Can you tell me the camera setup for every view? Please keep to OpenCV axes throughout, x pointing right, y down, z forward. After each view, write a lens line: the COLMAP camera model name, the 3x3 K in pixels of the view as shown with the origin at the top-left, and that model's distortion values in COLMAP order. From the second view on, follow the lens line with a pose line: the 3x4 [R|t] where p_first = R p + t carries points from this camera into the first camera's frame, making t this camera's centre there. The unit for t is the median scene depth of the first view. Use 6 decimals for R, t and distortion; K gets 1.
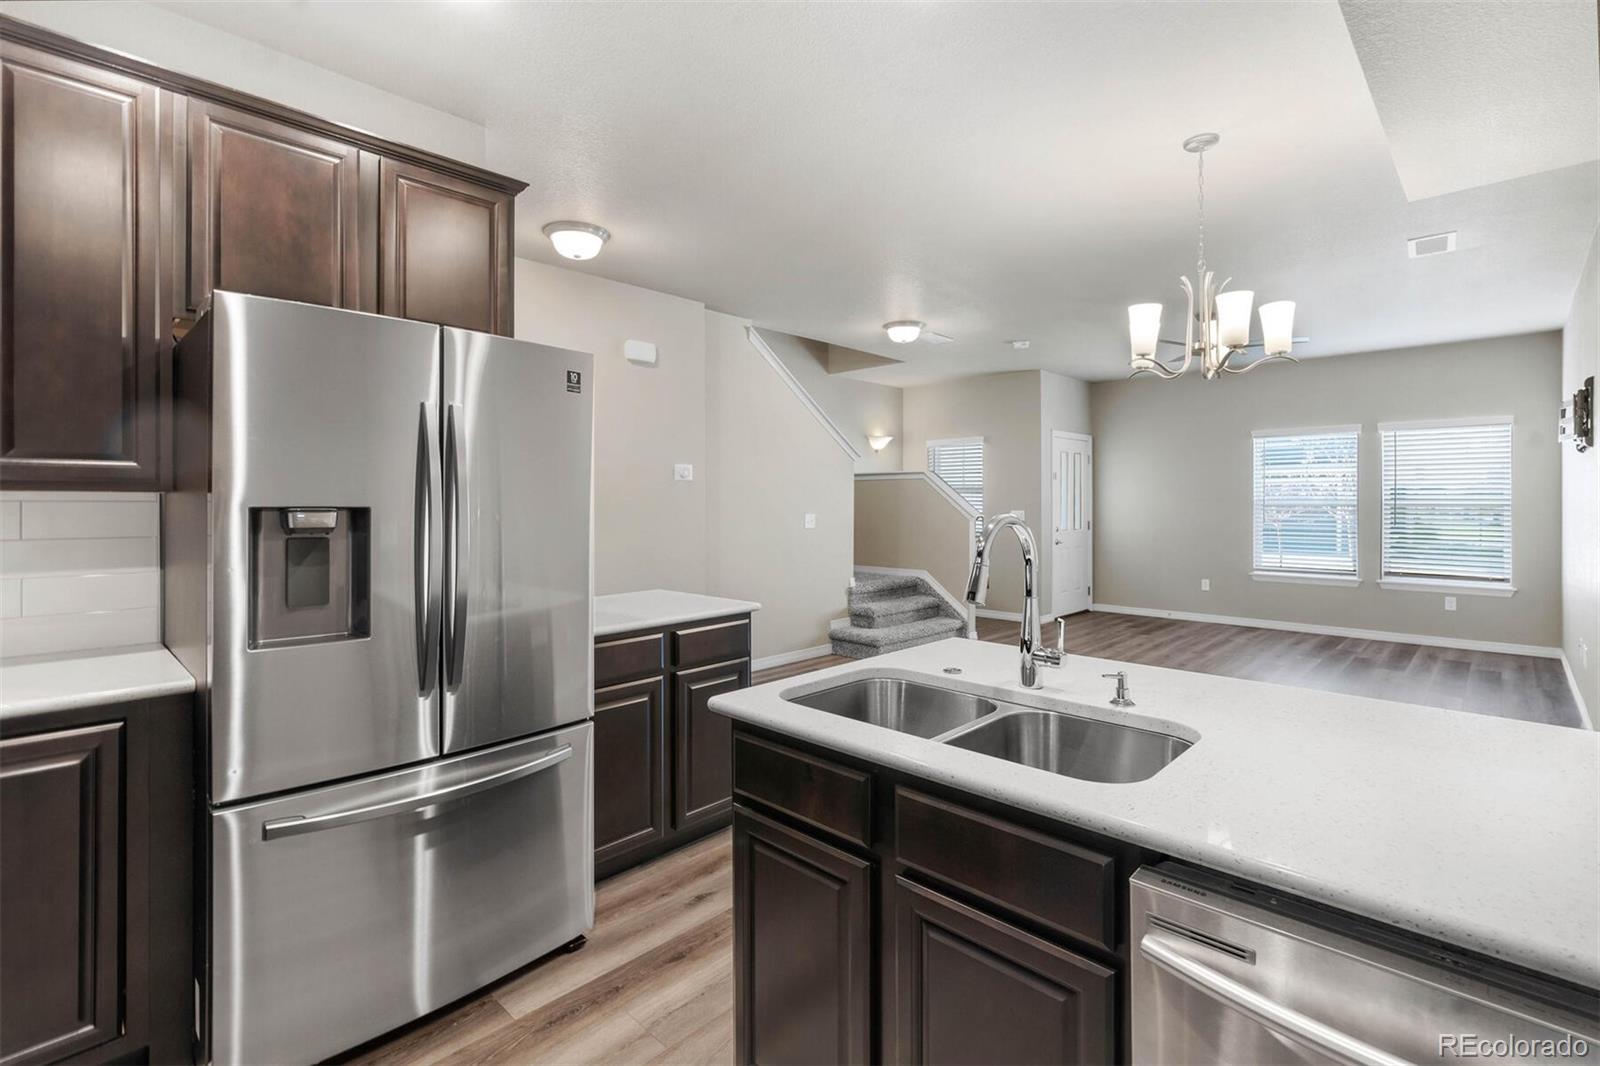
lens RADIAL K [[738.6, 0, 798.6], [0, 738.6, 503.6], [0, 0, 1]] dist [-0.002237, -0.000017]
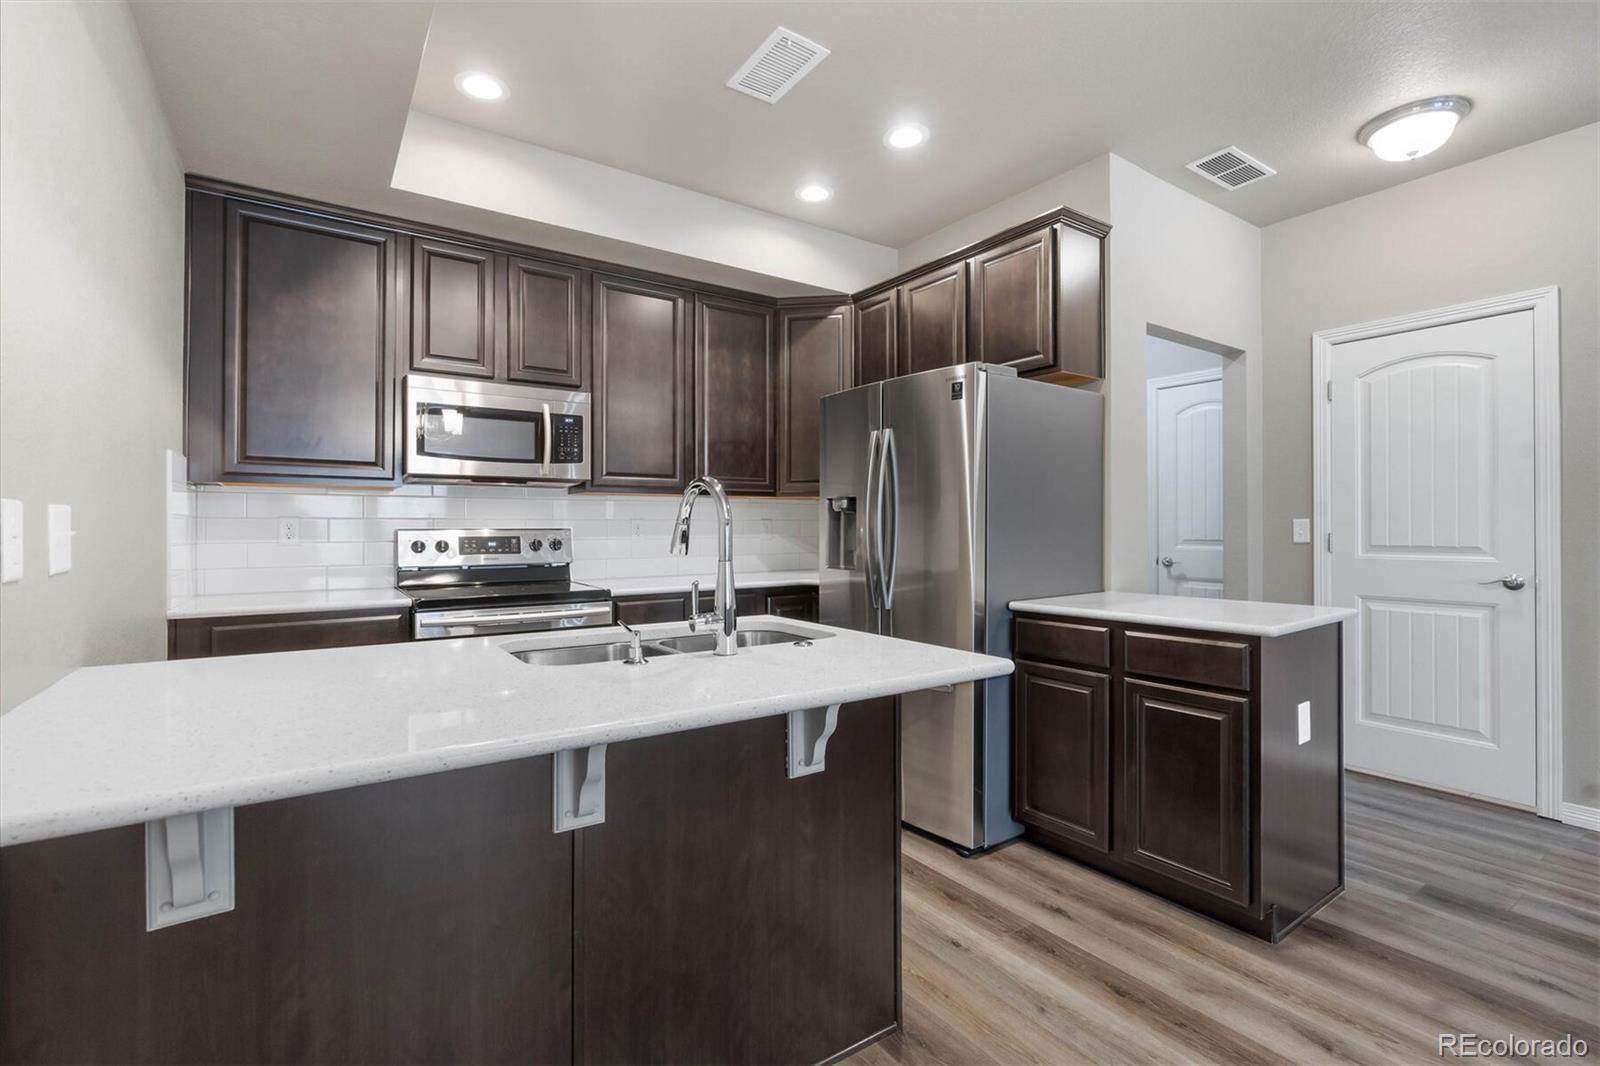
lens RADIAL K [[719.6, 0, 802.0], [0, 719.6, 525.7], [0, 0, 1]] dist [-0.004172, 0.000506]
pose [[-0.198886, -0.002008, -0.980020, 0.297818], [-0.000838, 0.999998, -0.001879, 0.020273], [0.980022, 0.000448, -0.198888, 0.317818]]
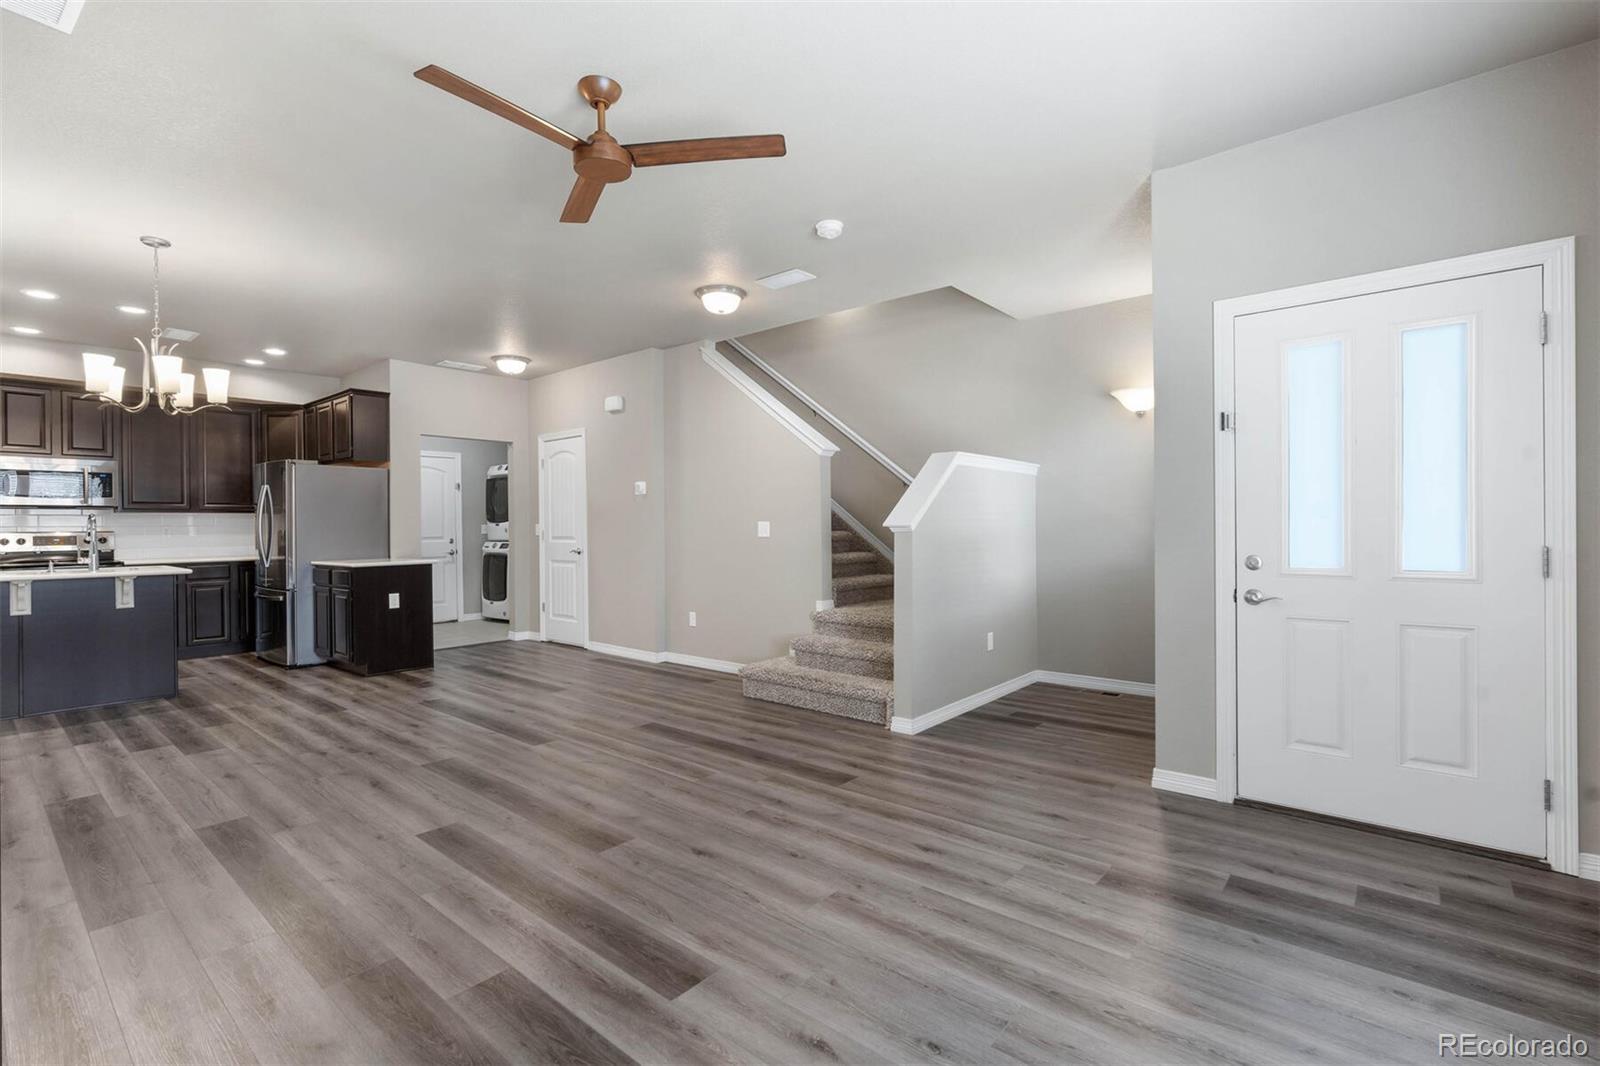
lens RADIAL K [[726.6, 0, 794.4], [0, 726.6, 528.4], [0, 0, 1]] dist [-0.001459, 0.000818]
pose [[0.057678, 0.002729, -0.998331, 0.850669], [0.004660, 0.999985, 0.003003, 0.018753], [0.998324, -0.004826, 0.057665, 0.912819]]
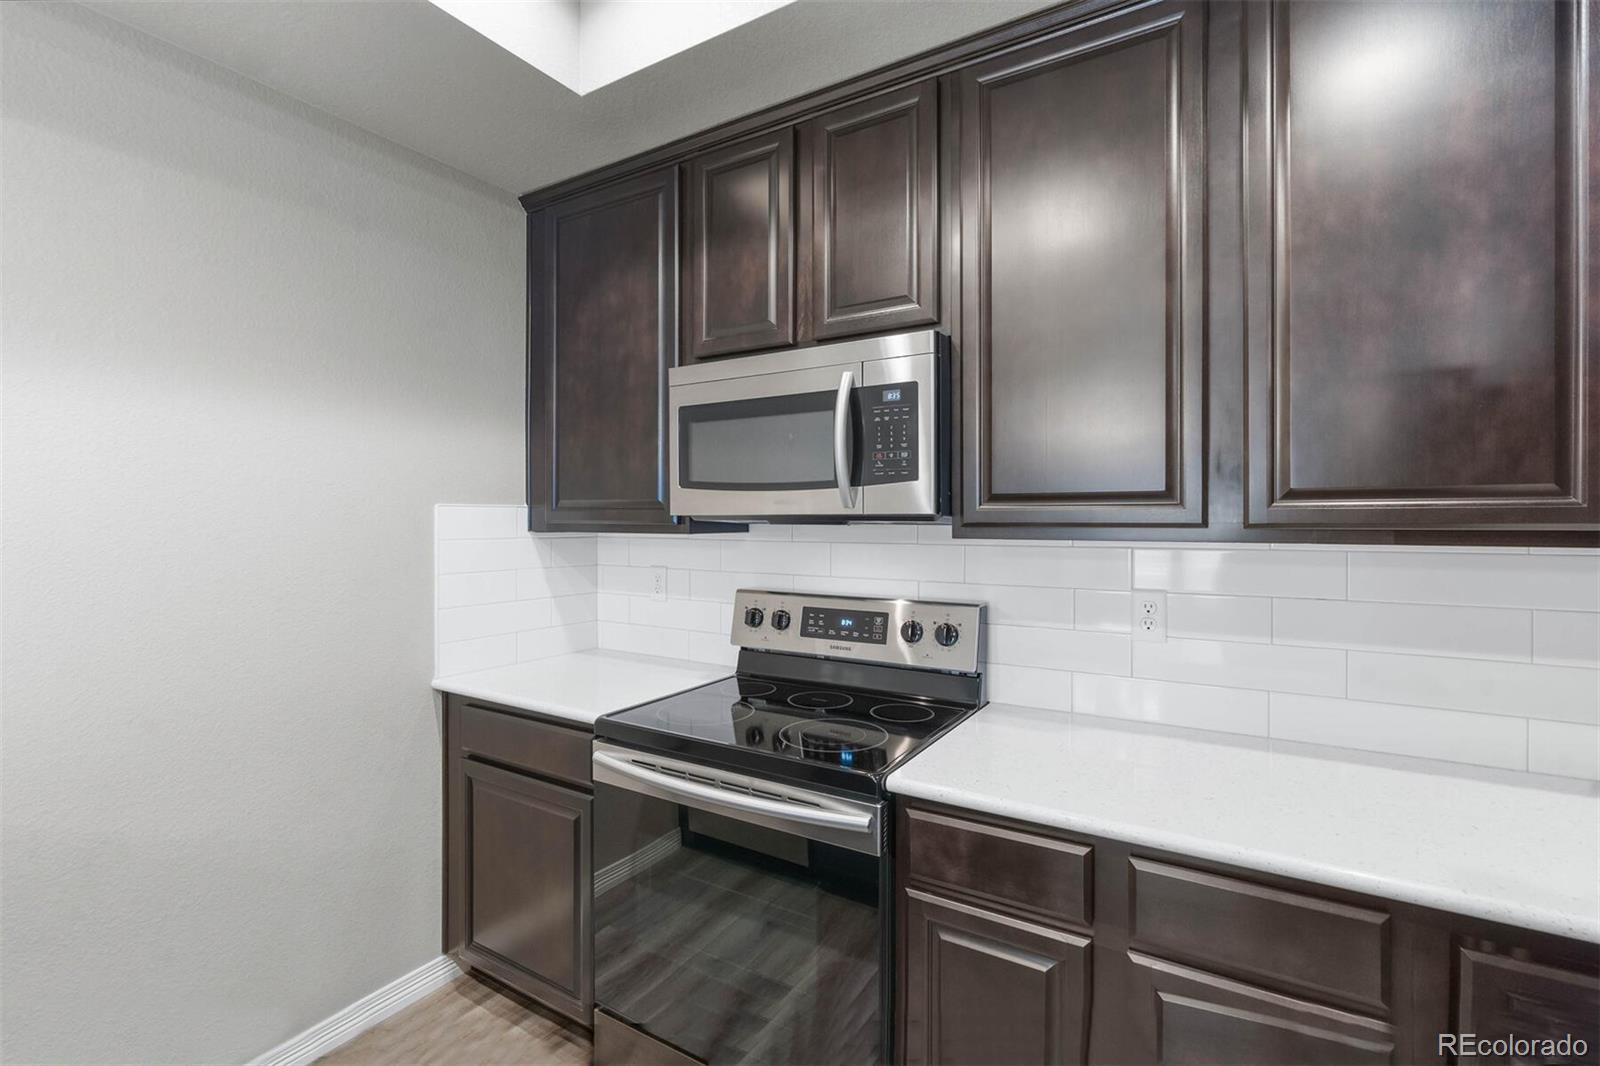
lens RADIAL K [[729.0, 0, 799.3], [0, 729.0, 520.6], [0, 0, 1]] dist [-0.005976, 0.000279]
pose [[-0.977131, -0.001827, -0.212630, -0.066044], [-0.002780, 0.999987, 0.004184, -0.011168], [0.212620, 0.004679, -0.977124, 0.297058]]
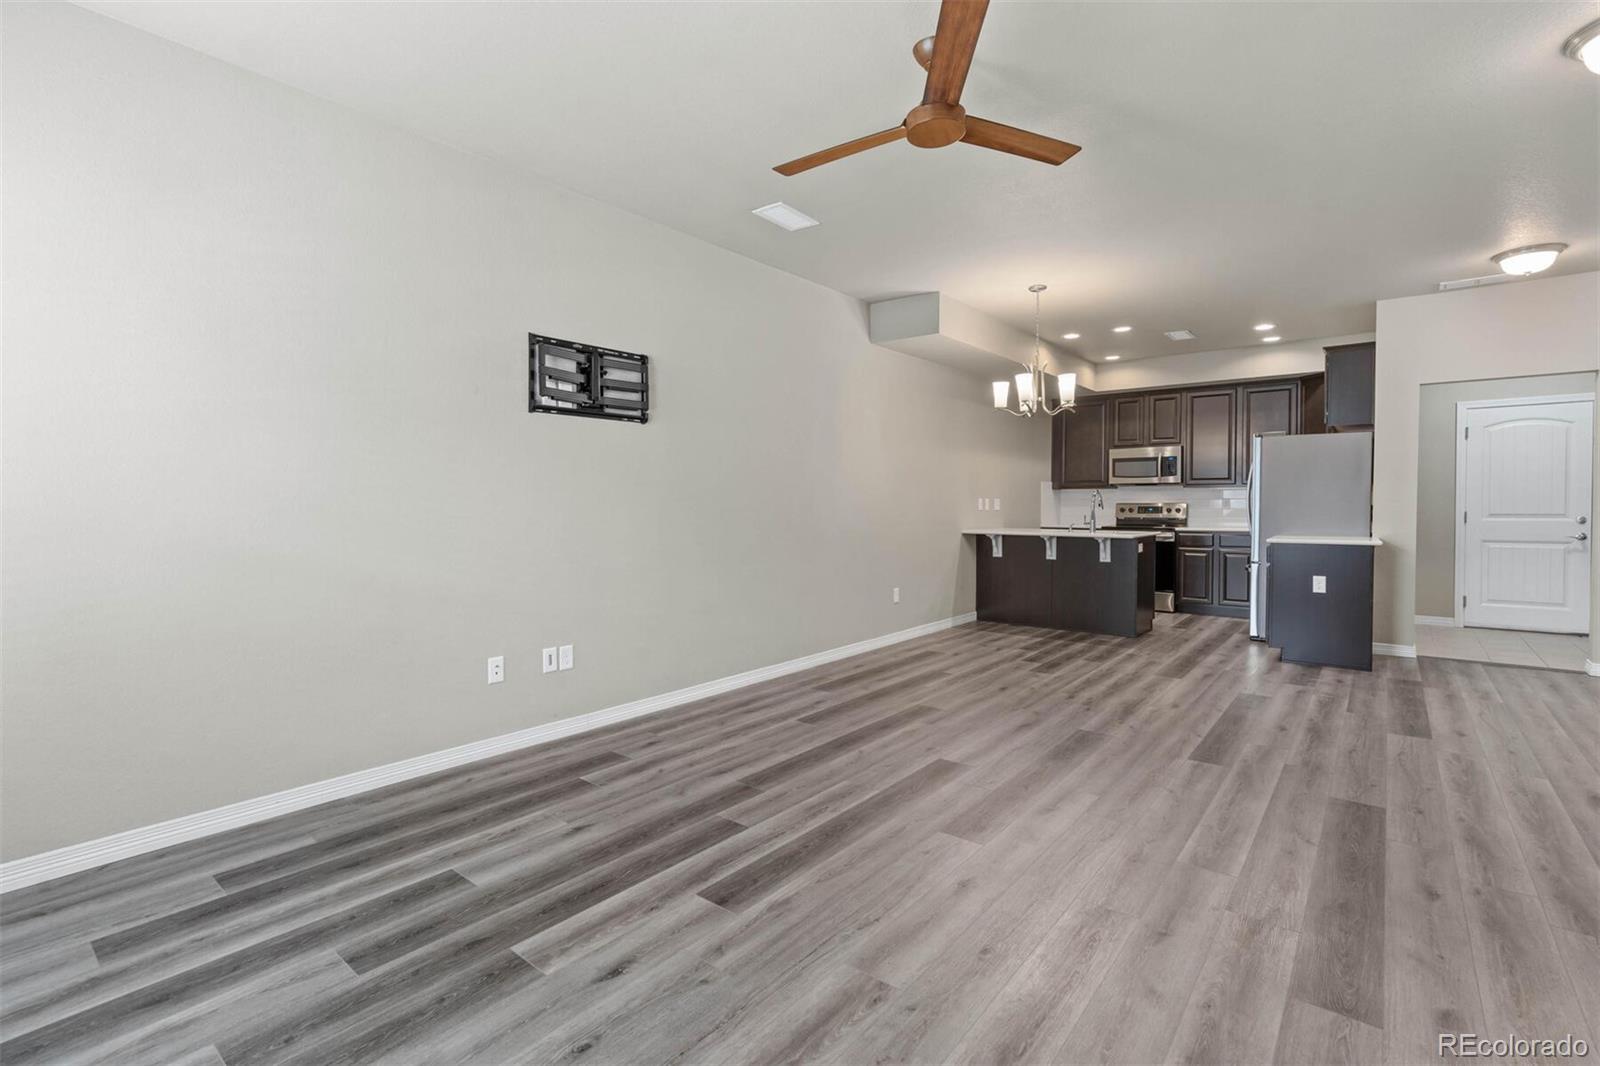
lens RADIAL K [[729.0, 0, 799.3], [0, 729.0, 520.6], [0, 0, 1]] dist [-0.005976, 0.000279]
pose [[-0.996275, 0.002201, -0.086206, 0.562476], [-0.000106, 0.999642, 0.026741, 0.017969], [0.086234, 0.026650, -0.995918, 1.205399]]
